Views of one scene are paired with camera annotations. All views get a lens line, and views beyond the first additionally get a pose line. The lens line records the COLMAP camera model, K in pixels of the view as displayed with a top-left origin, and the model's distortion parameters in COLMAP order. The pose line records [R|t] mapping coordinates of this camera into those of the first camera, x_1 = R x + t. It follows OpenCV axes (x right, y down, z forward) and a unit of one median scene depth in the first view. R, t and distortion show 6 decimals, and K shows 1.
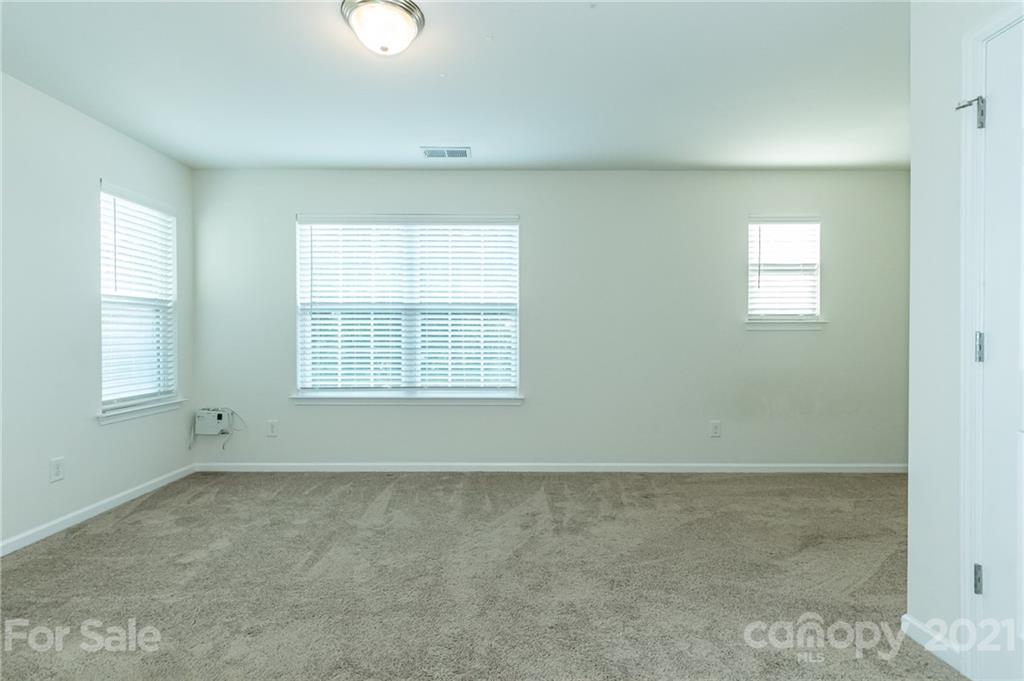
lens RADIAL K [[480.2, 0, 511.6], [0, 480.2, 344.5], [0, 0, 1]] dist [0.002894, -0.000415]
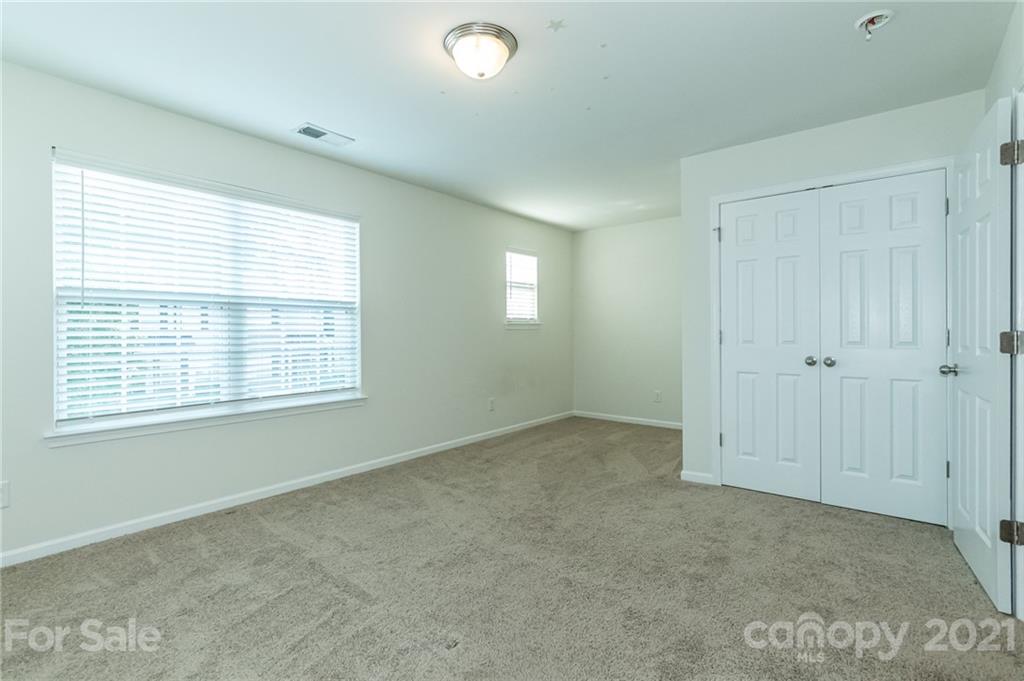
lens RADIAL K [[480.2, 0, 511.6], [0, 480.2, 344.5], [0, 0, 1]] dist [0.002894, -0.000415]
pose [[0.628780, -0.025123, 0.777177, -0.560273], [0.022380, 0.999649, 0.014209, -0.005890], [-0.777261, 0.008459, 0.629122, 0.134254]]
